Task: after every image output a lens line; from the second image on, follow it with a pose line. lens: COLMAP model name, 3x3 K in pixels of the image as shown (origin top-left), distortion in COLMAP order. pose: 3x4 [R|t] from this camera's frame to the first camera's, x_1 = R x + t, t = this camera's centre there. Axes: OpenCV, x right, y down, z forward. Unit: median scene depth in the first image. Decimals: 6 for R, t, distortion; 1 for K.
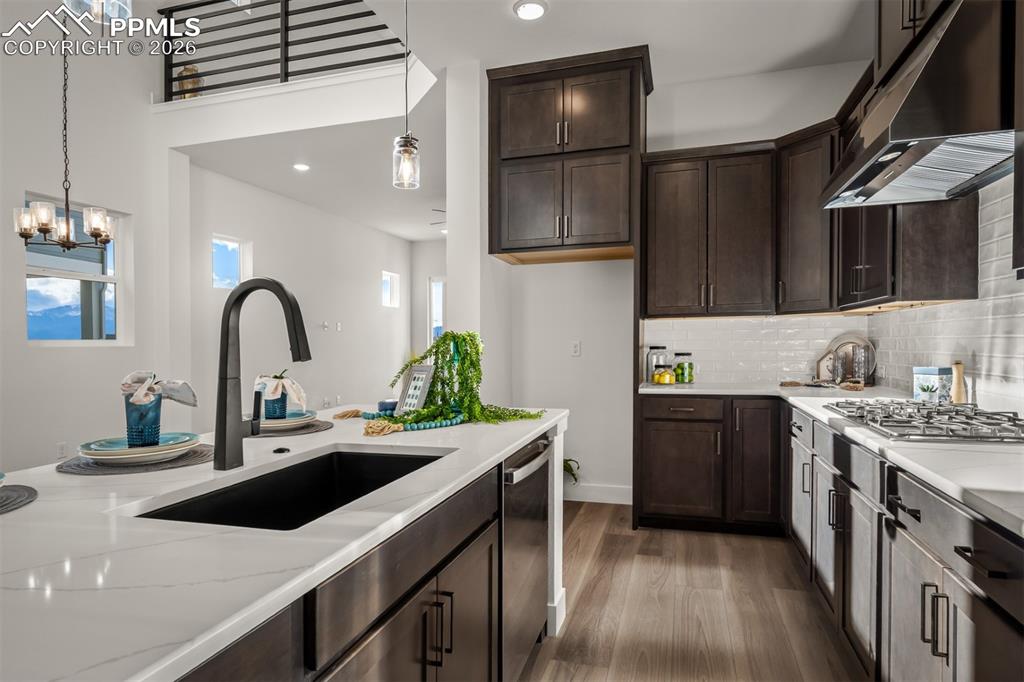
lens RADIAL K [[577.2, 0, 510.9], [0, 577.2, 345.5], [0, 0, 1]] dist [0.001254, 0.000447]
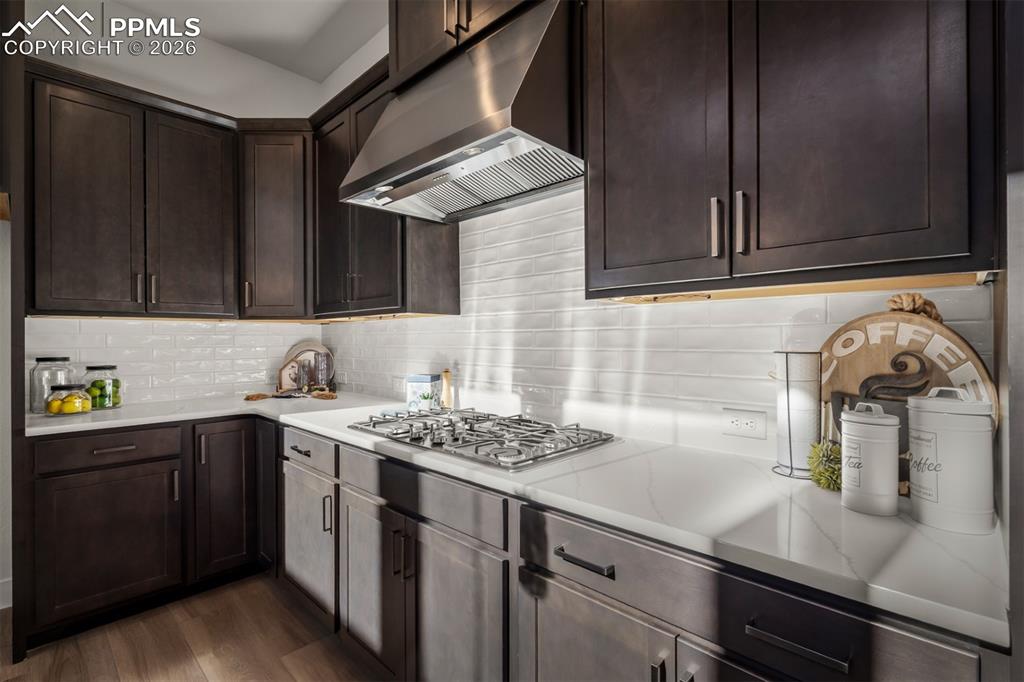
lens RADIAL K [[473.0, 0, 512.8], [0, 473.0, 347.1], [0, 0, 1]] dist [0.000684, -0.000584]
pose [[0.458899, -0.001625, 0.888487, 0.011818], [0.003023, 0.999995, 0.000268, -0.010625], [-0.888483, 0.002563, 0.458902, 0.317850]]
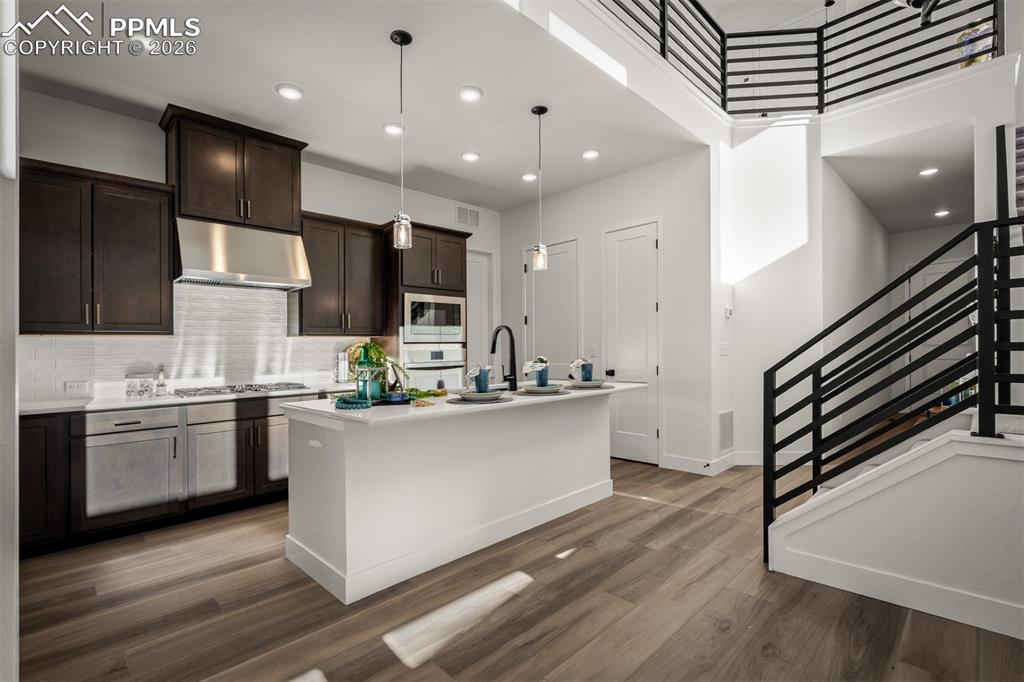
lens RADIAL K [[453.6, 0, 515.9], [0, 453.6, 335.4], [0, 0, 1]] dist [0.000740, -0.000287]
pose [[-0.874231, 0.036876, 0.484107, -0.653067], [0.027193, 0.999265, -0.027010, -0.007101], [-0.484747, -0.010448, -0.874592, 1.190385]]
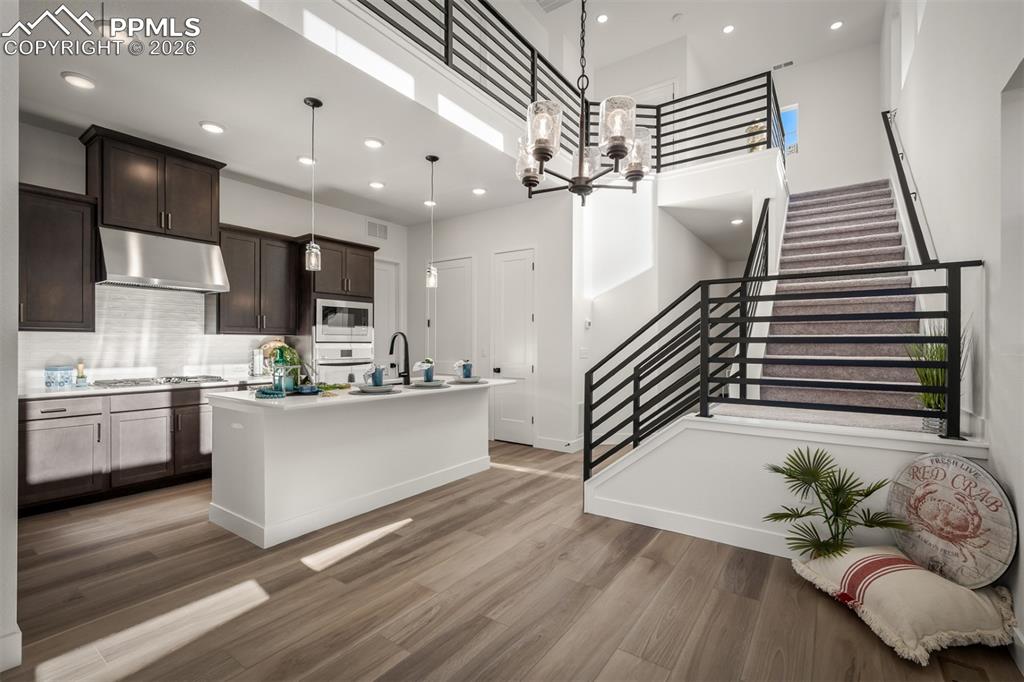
lens RADIAL K [[443.2, 0, 507.3], [0, 443.2, 350.1], [0, 0, 1]] dist [-0.002873, -0.000354]
pose [[-0.940240, -0.003675, 0.340492, -0.821144], [0.003537, 0.999782, 0.020558, -0.029863], [-0.340493, 0.020533, -0.940023, 1.353712]]
